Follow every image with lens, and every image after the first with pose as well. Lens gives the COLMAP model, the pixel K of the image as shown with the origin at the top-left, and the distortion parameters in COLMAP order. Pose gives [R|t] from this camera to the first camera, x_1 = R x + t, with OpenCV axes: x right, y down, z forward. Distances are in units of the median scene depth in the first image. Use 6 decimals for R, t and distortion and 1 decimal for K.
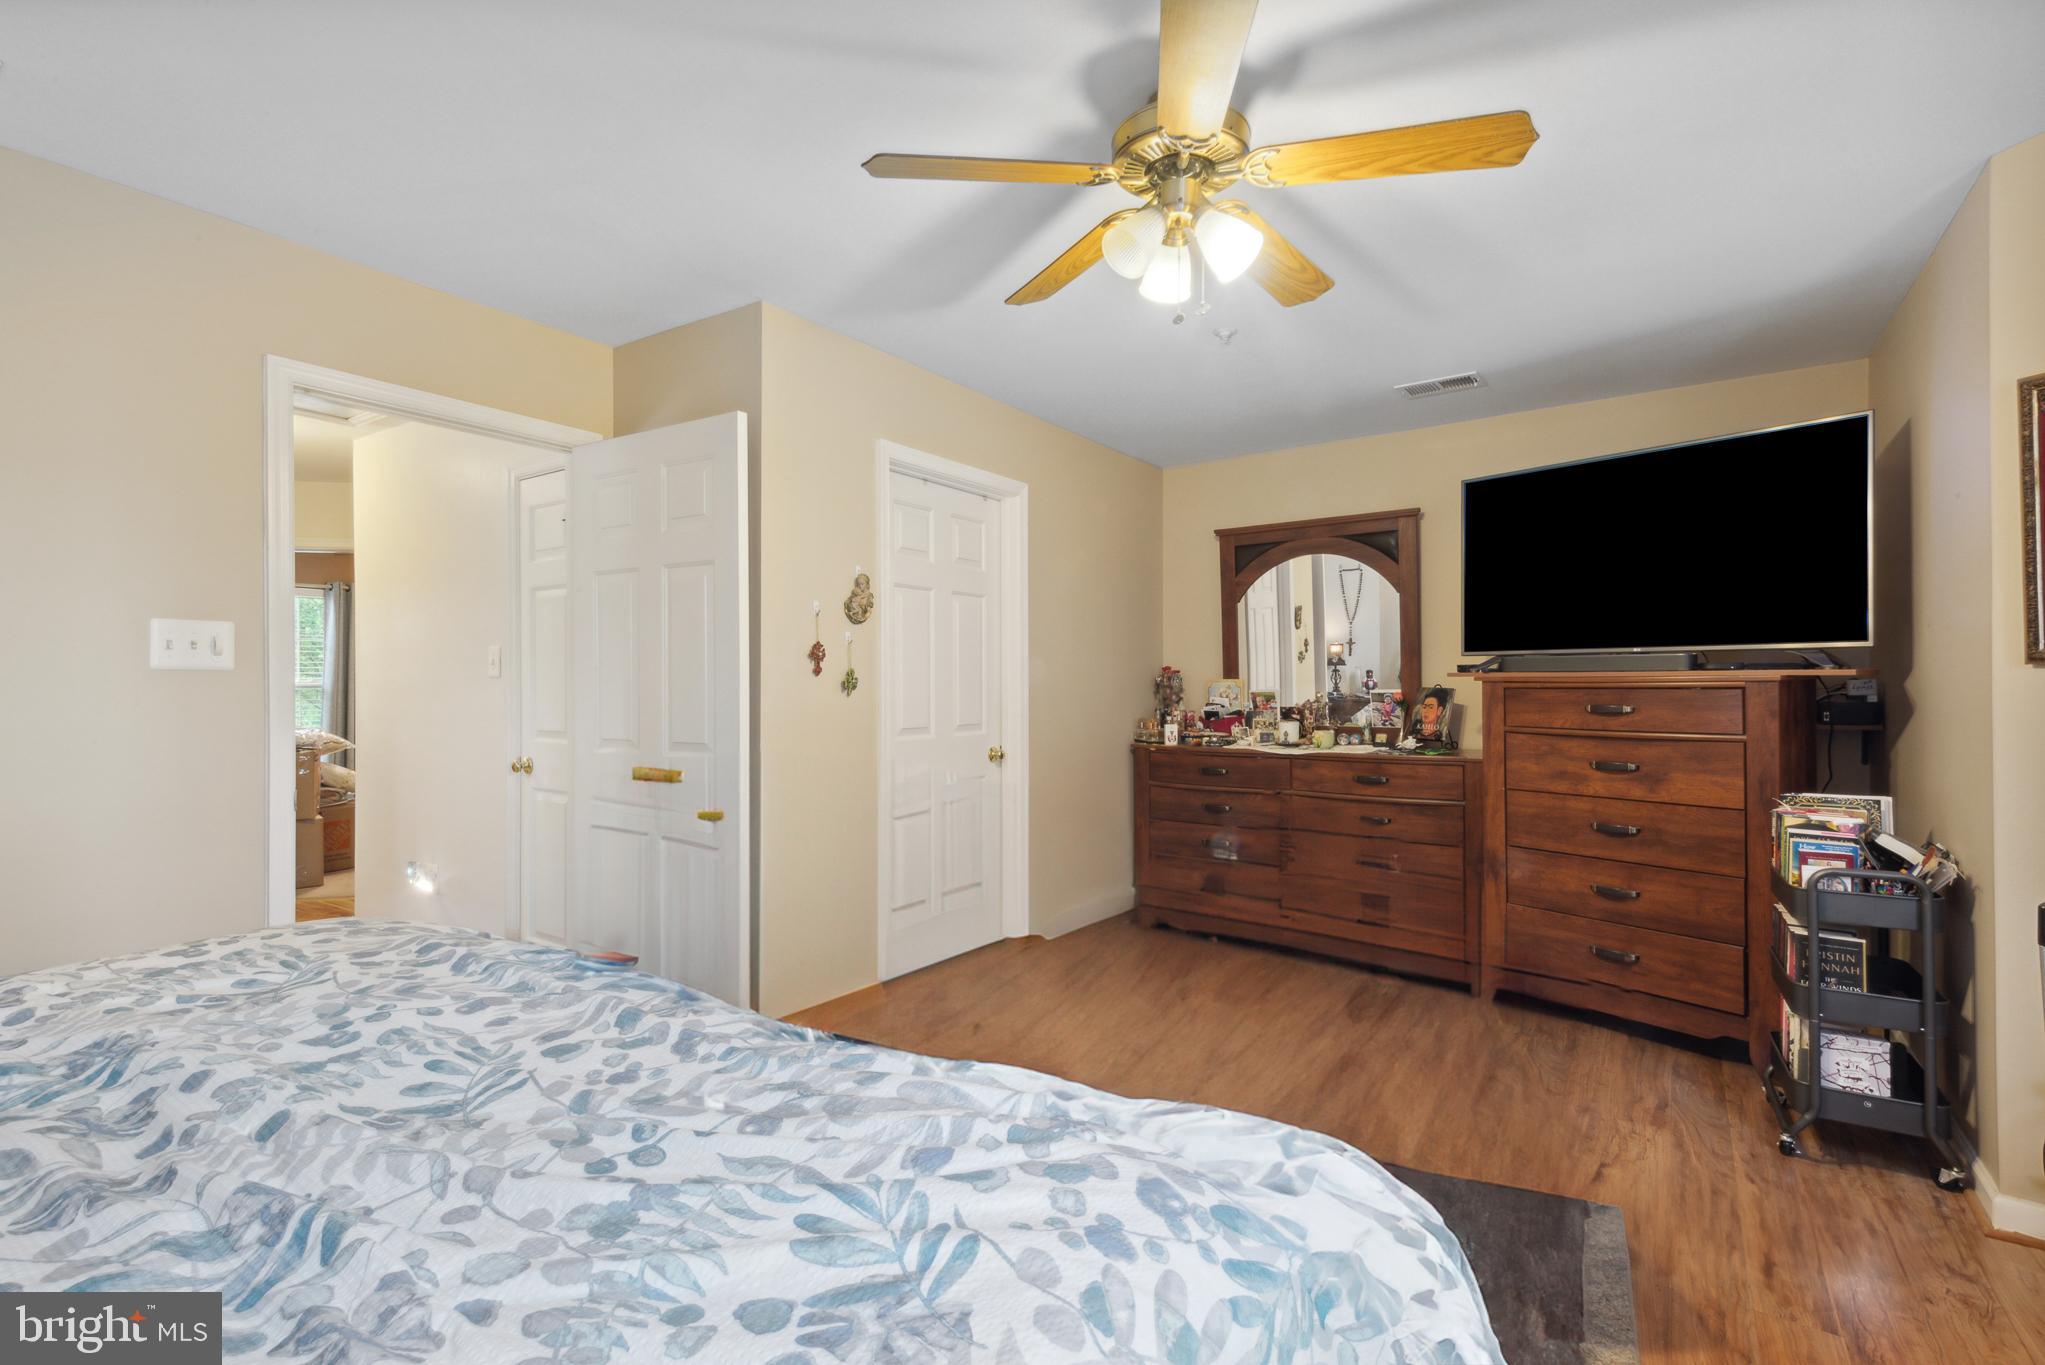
lens RADIAL K [[929.1, 0, 1007.3], [0, 929.1, 682.7], [0, 0, 1]] dist [0.015779, -0.000599]
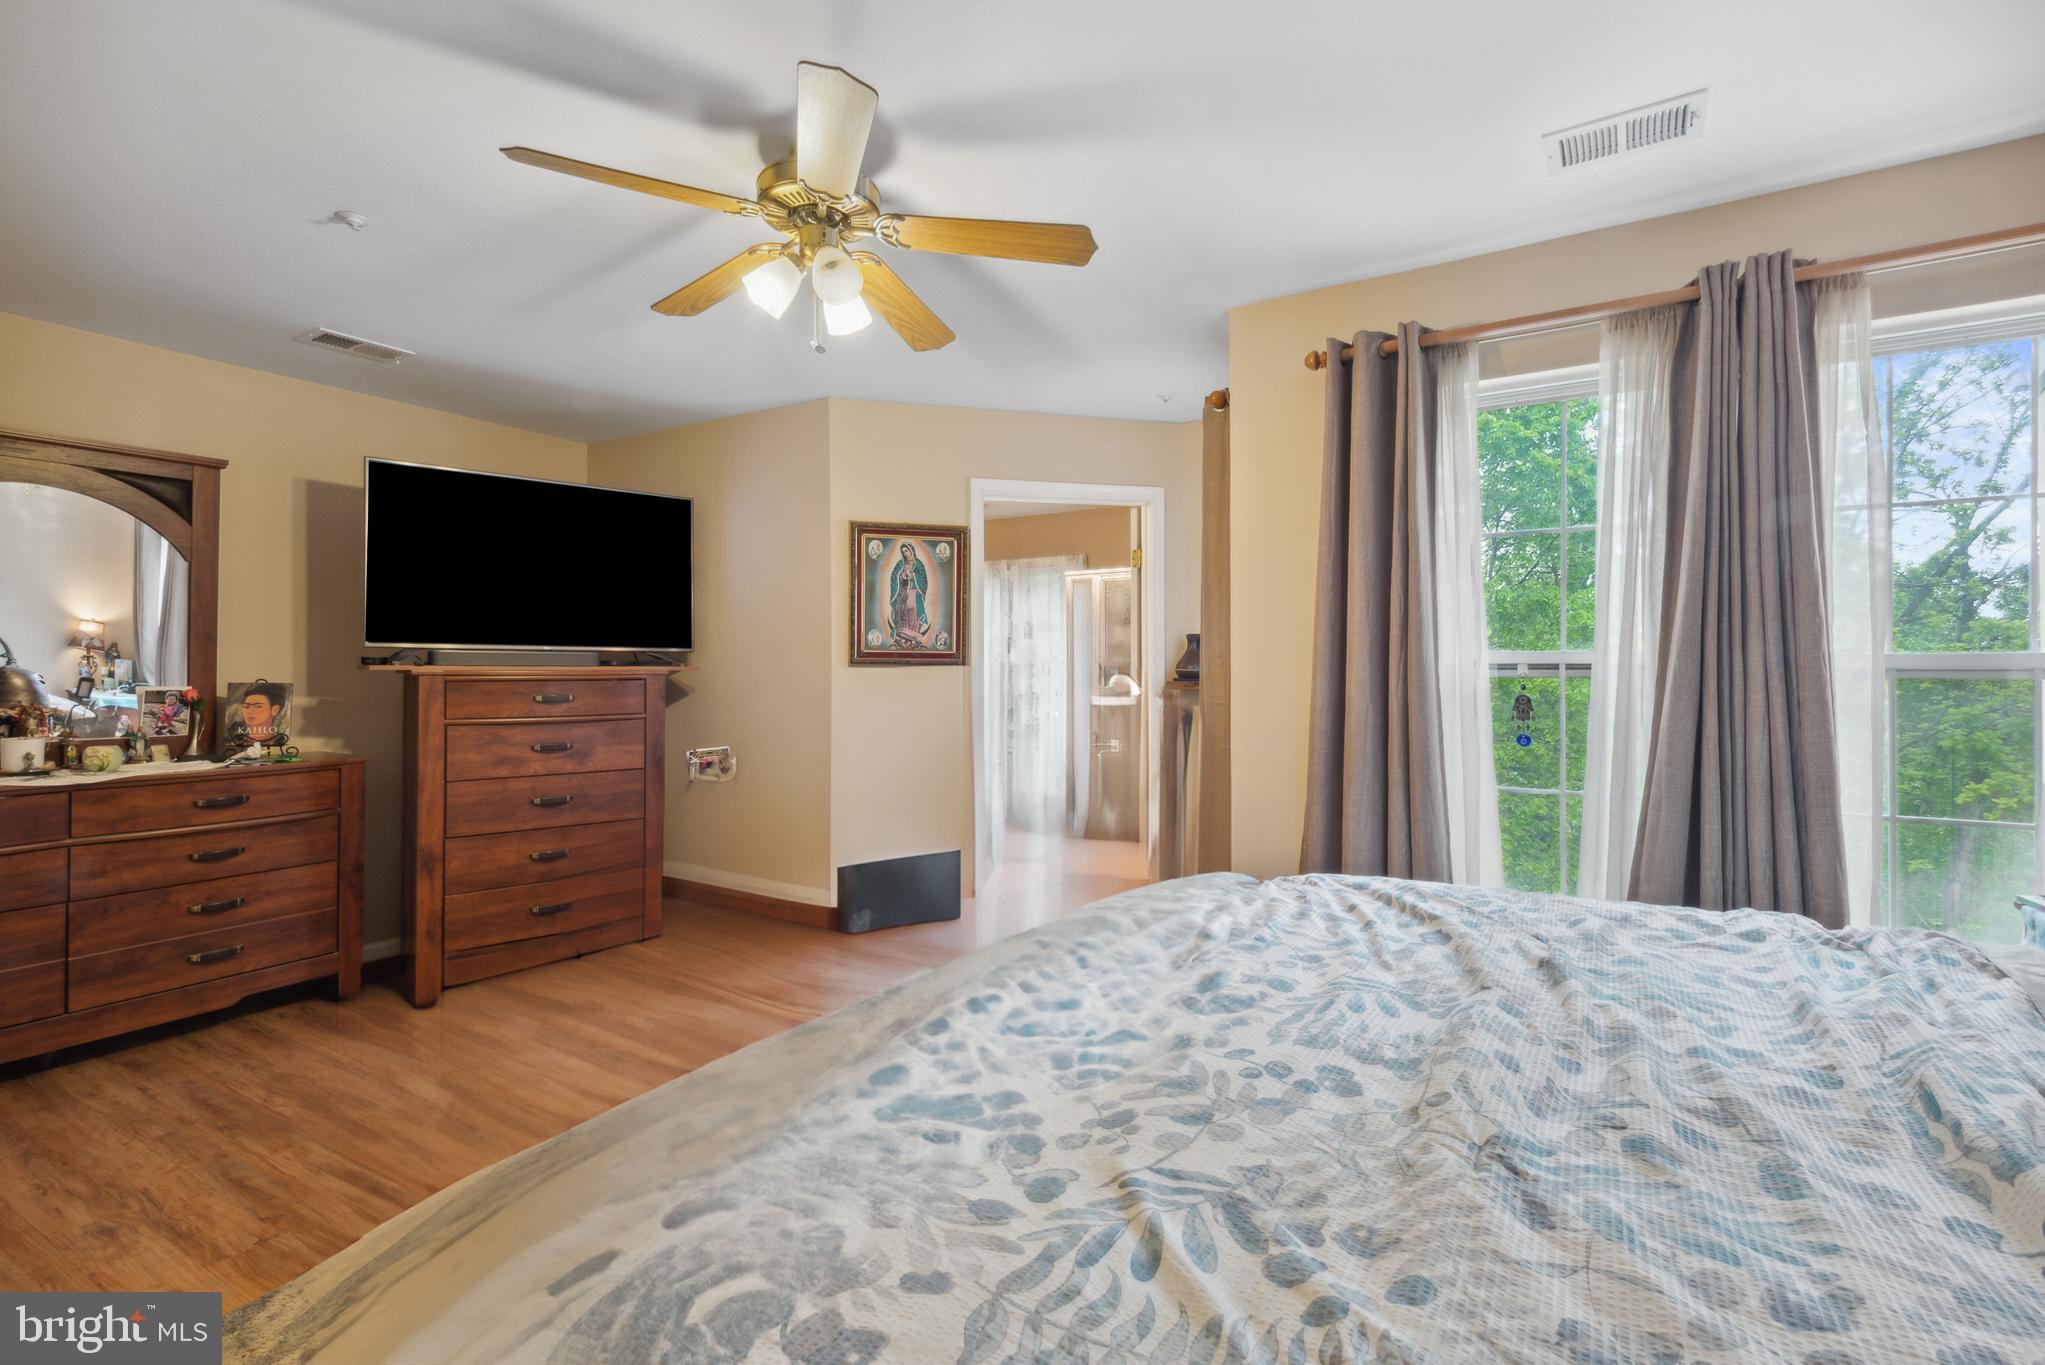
lens RADIAL K [[929.1, 0, 1007.1], [0, 929.1, 673.9], [0, 0, 1]] dist [0.015779, -0.000599]
pose [[-0.074463, 0.009557, 0.997178, -0.542126], [0.007205, 0.999933, -0.009045, 0.011825], [-0.997198, 0.006511, -0.074527, 0.499695]]
